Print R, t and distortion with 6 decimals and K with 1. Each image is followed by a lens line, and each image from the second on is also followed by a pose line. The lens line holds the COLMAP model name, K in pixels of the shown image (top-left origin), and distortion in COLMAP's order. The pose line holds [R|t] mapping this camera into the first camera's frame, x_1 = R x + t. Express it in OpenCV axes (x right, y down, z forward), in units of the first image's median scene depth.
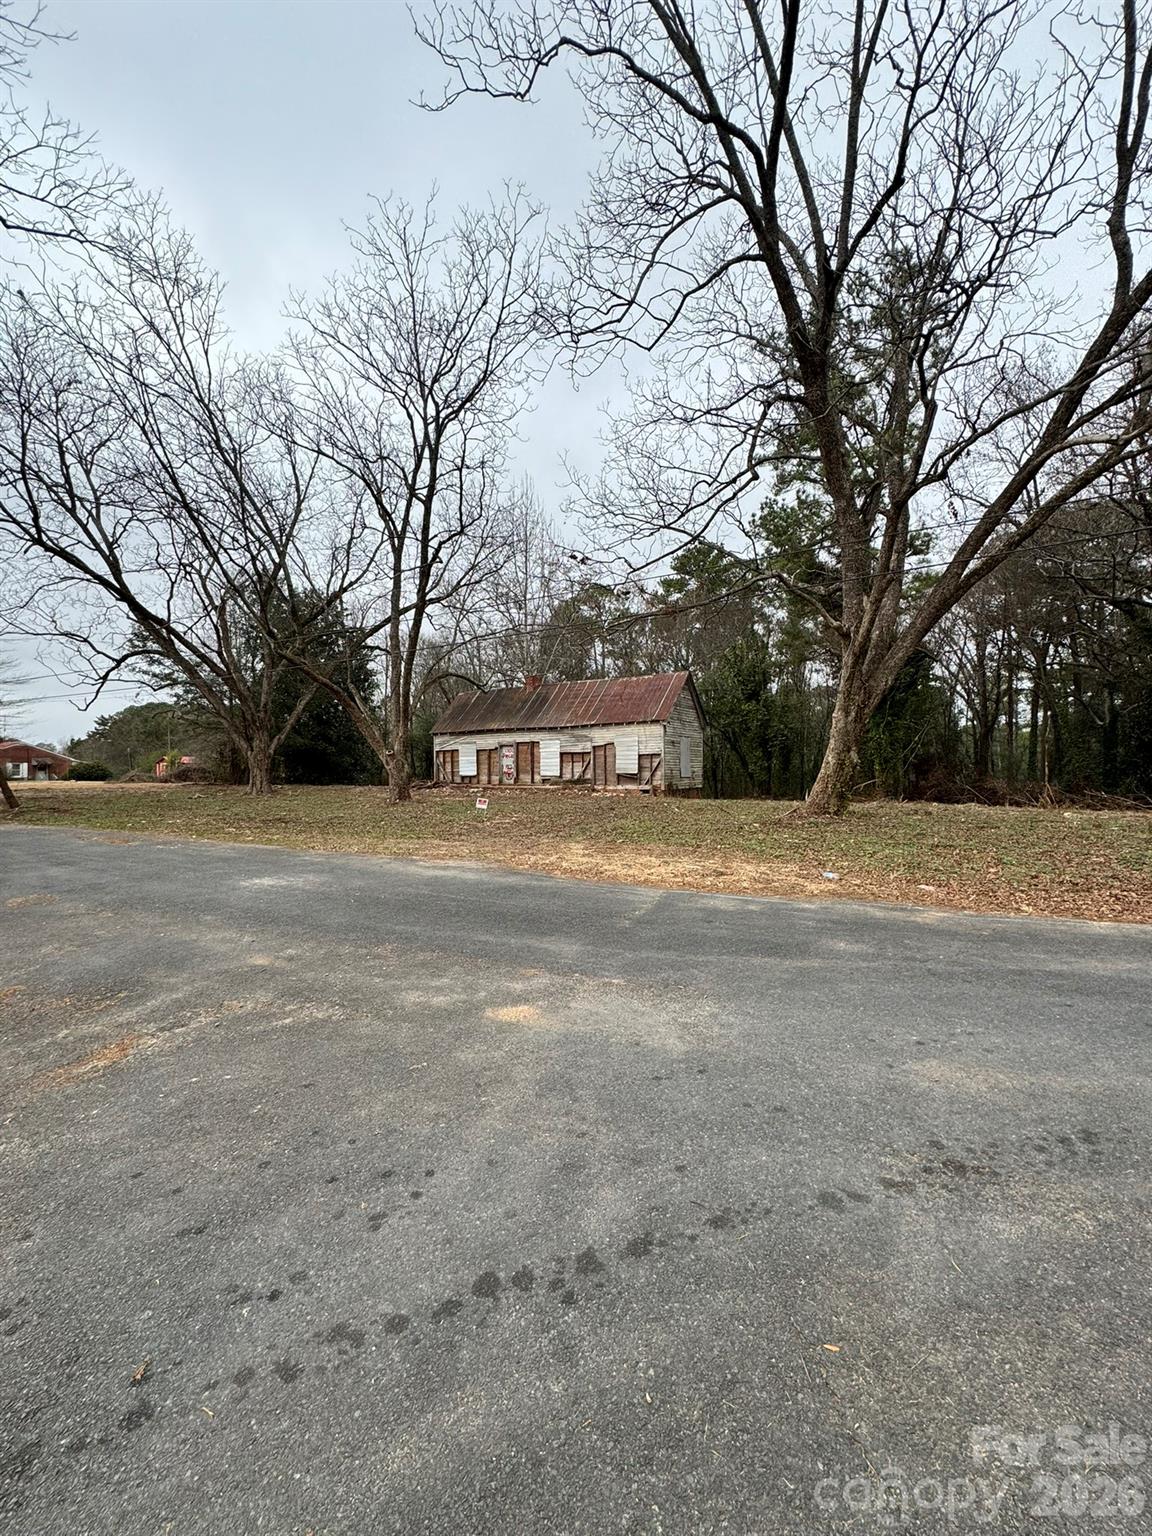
lens RADIAL K [[620.4, 0, 576.0], [0, 620.4, 771.8], [0, 0, 1]] dist [0.000905, 0.000275]
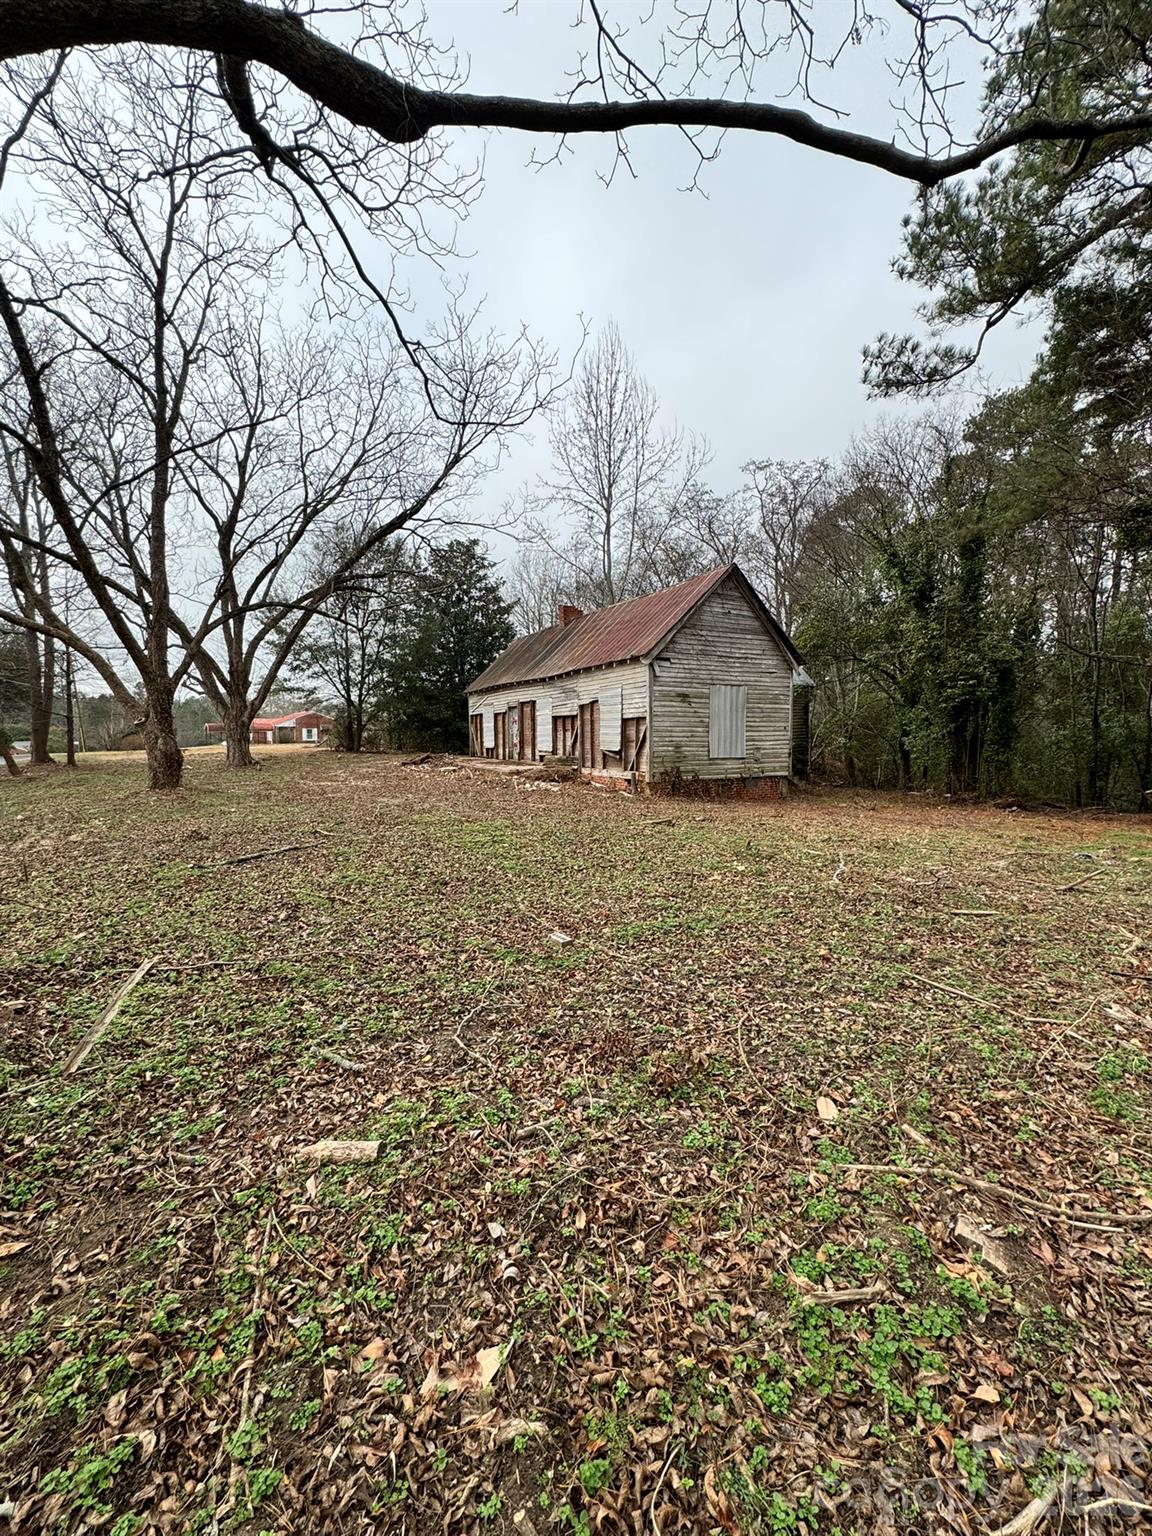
lens RADIAL K [[620.4, 0, 571.6], [0, 620.4, 757.0], [0, 0, 1]] dist [0.000905, 0.000275]
pose [[0.856679, 0.023136, -0.515331, 0.331864], [-0.003768, 0.999248, 0.038597, -0.013228], [0.515836, -0.031124, 0.856122, 0.443635]]
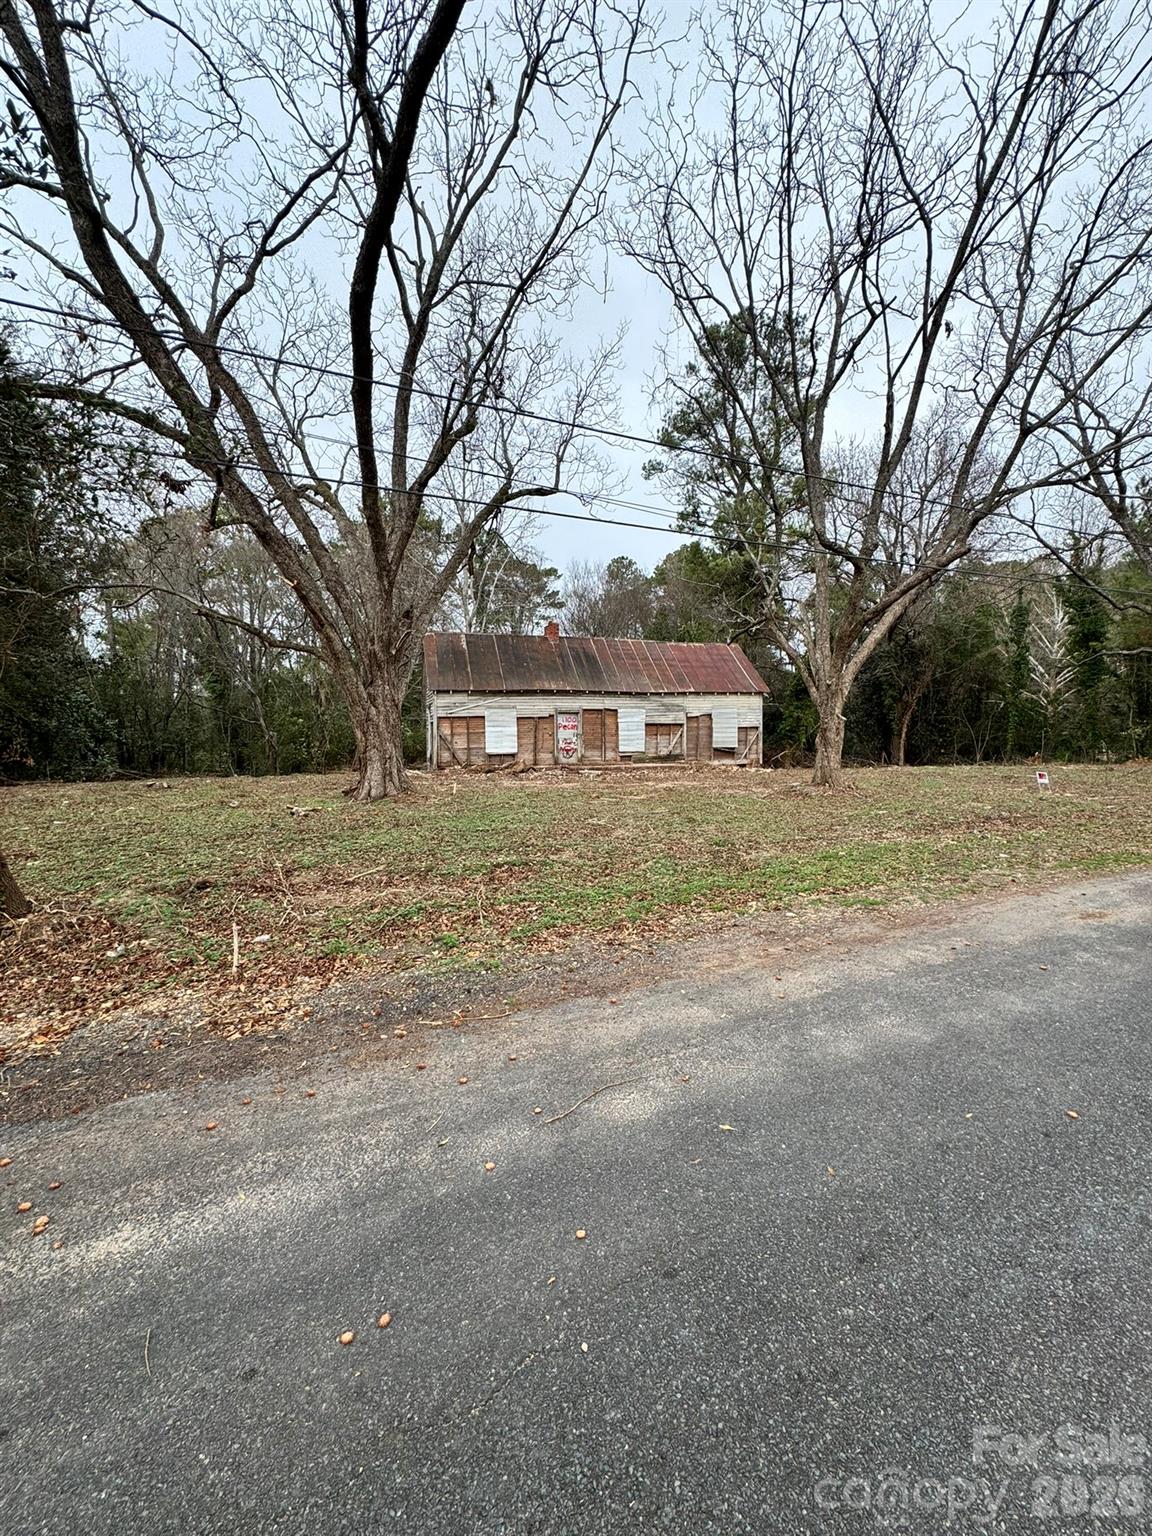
lens RADIAL K [[620.4, 0, 575.3], [0, 620.4, 768.8], [0, 0, 1]] dist [0.000905, 0.000275]
pose [[0.665782, -0.030885, 0.745507, -0.705496], [0.013641, 0.999480, 0.029225, 0.004012], [-0.746022, -0.009288, 0.665857, 0.516690]]
